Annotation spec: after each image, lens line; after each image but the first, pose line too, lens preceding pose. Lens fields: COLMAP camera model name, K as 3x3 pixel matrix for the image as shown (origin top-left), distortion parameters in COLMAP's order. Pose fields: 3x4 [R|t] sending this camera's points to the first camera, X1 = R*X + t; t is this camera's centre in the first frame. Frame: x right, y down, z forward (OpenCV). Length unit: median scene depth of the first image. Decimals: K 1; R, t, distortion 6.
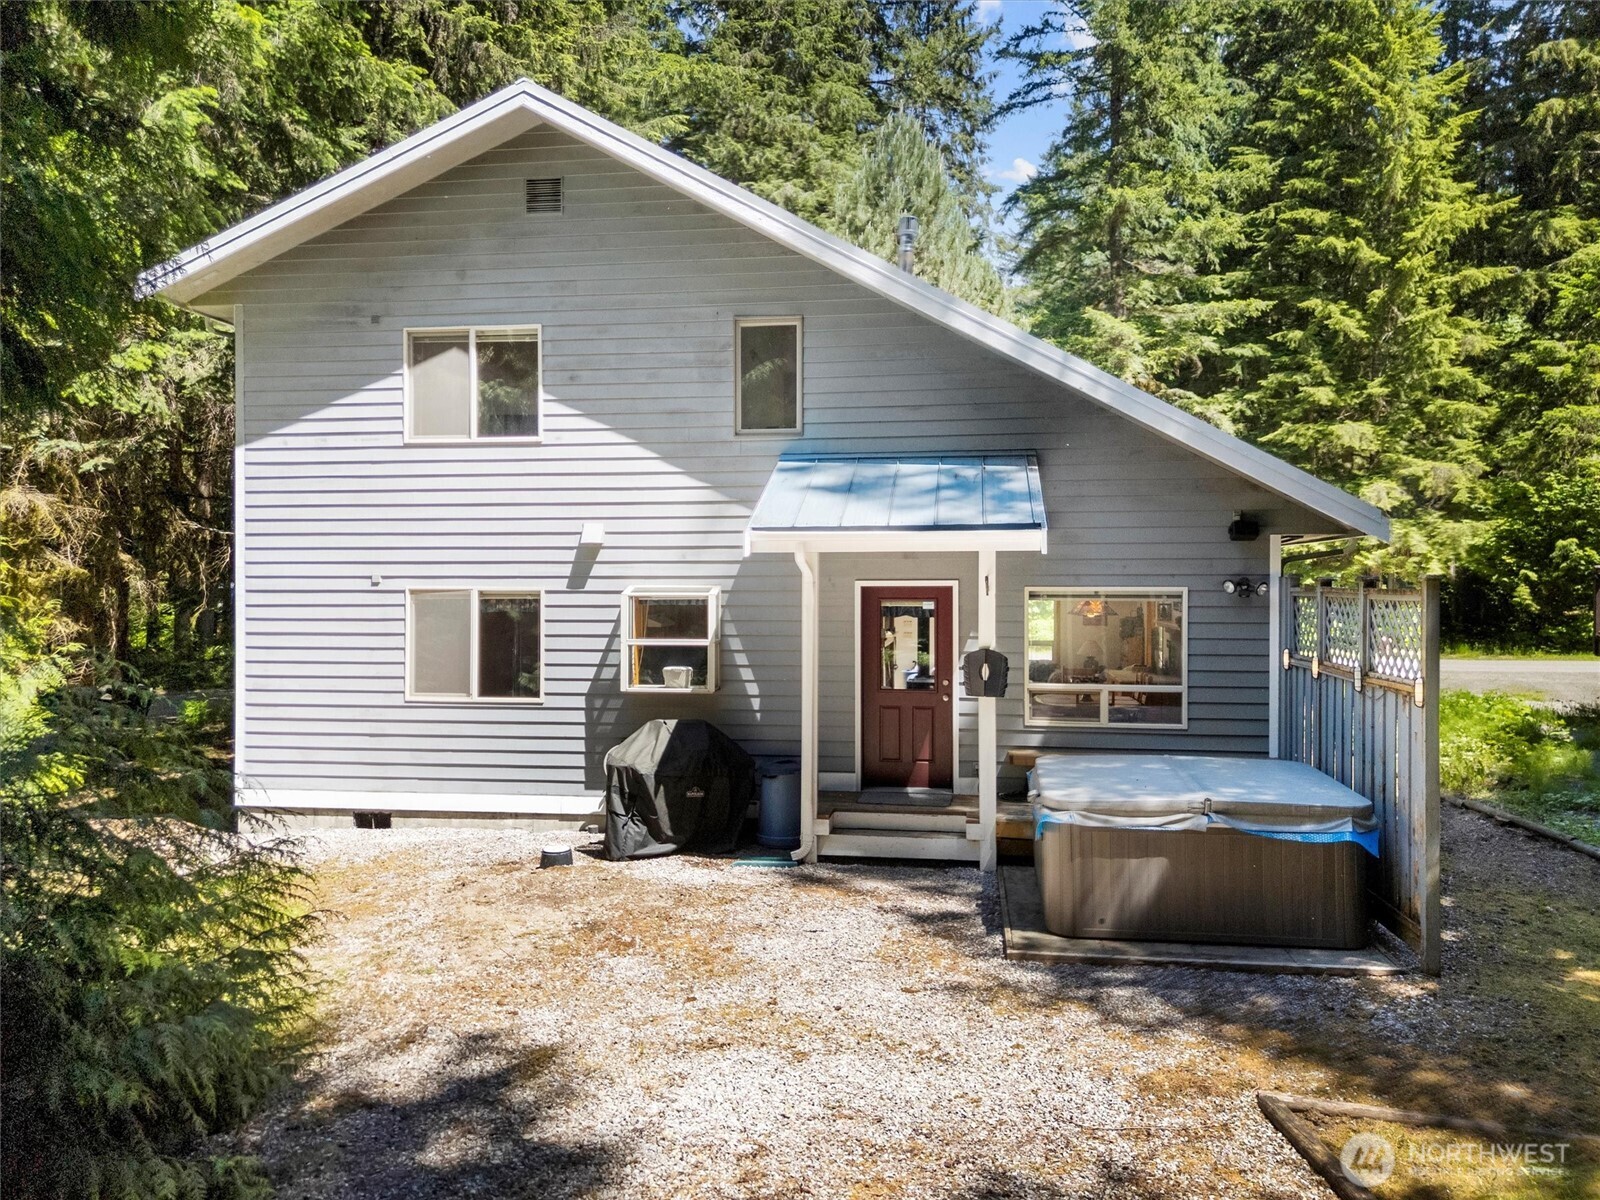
lens RADIAL K [[1191.8, 0, 792.4], [0, 1191.8, 590.8], [0, 0, 1]] dist [0.062034, -0.038013]
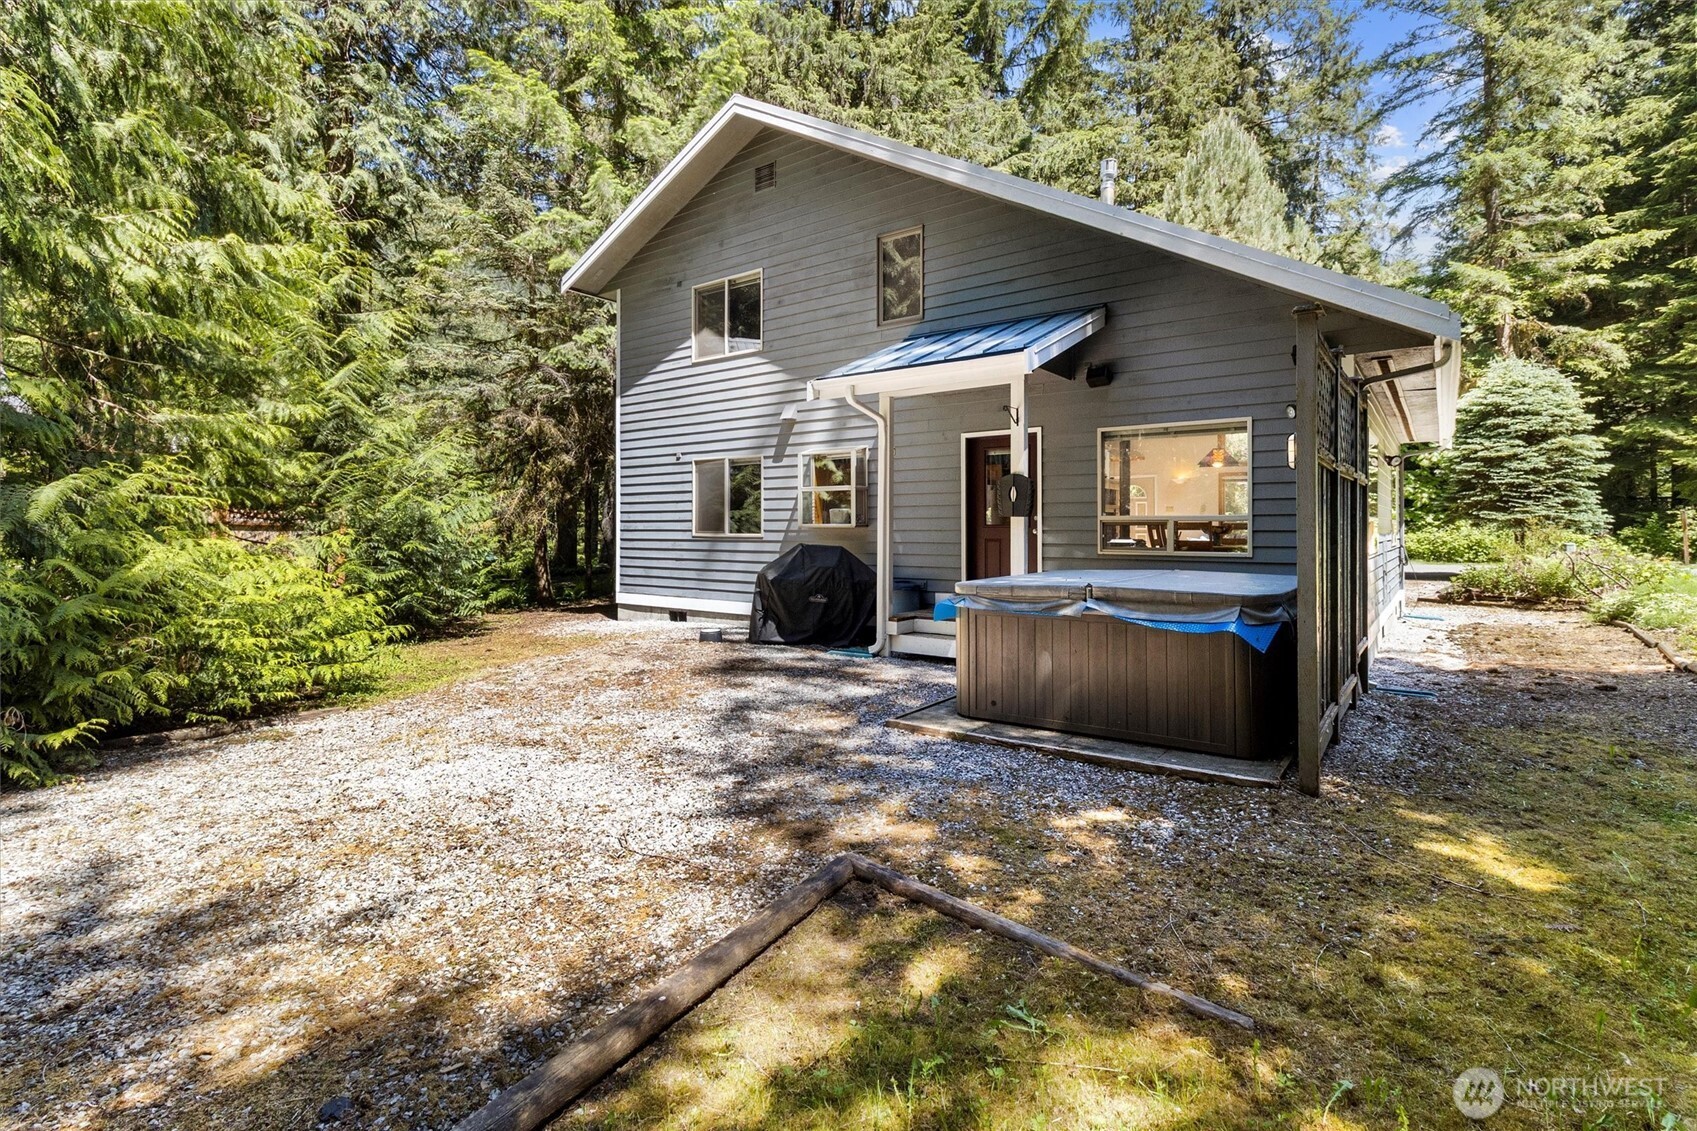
lens RADIAL K [[782.8, 0, 869.9], [0, 782.8, 523.0], [0, 0, 1]] dist [0.000152, 0.000314]
pose [[0.883422, -0.005106, -0.468551, 0.108280], [-0.003495, 0.999841, -0.017485, 0.030458], [0.468566, 0.017084, 0.883264, 0.082817]]
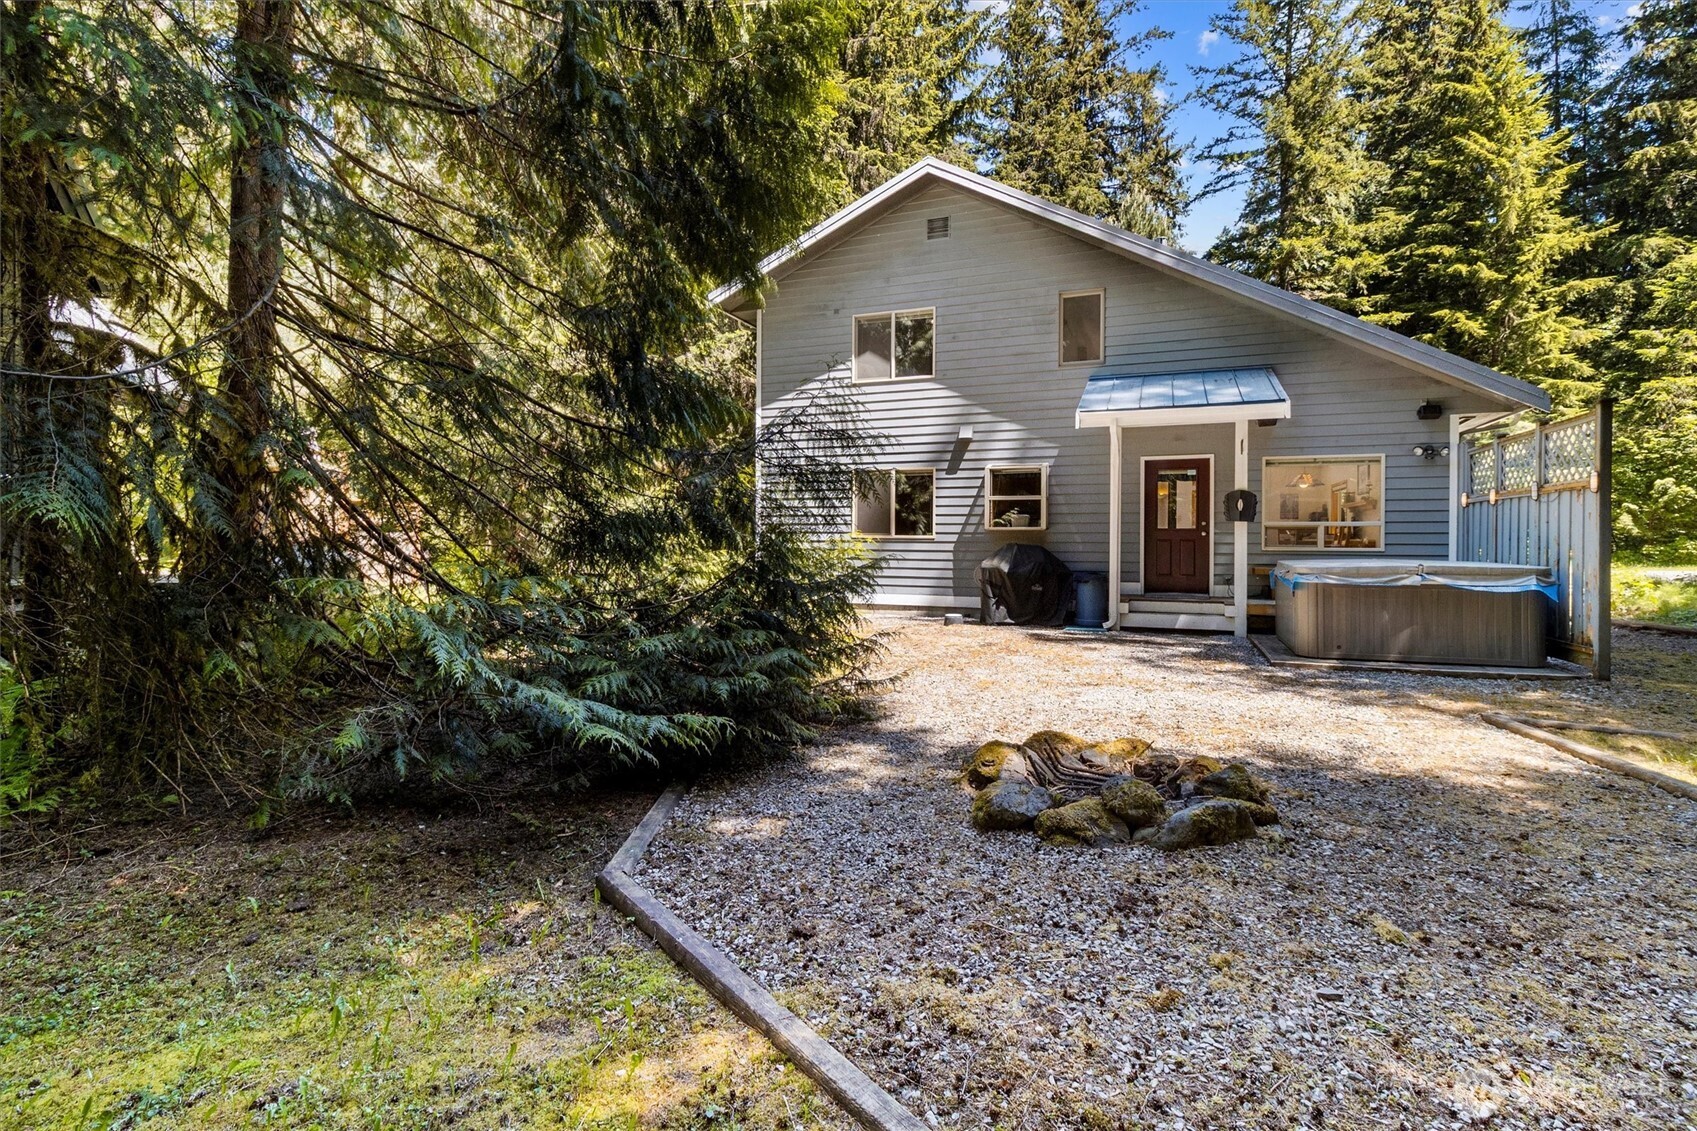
lens RADIAL K [[782.8, 0, 849.7], [0, 782.8, 538.6], [0, 0, 1]] dist [0.000152, 0.000314]
pose [[0.974185, 0.002449, -0.225736, -0.026536], [-0.005228, 0.999918, -0.011715, 0.035126], [0.225689, 0.012593, 0.974118, -0.019632]]
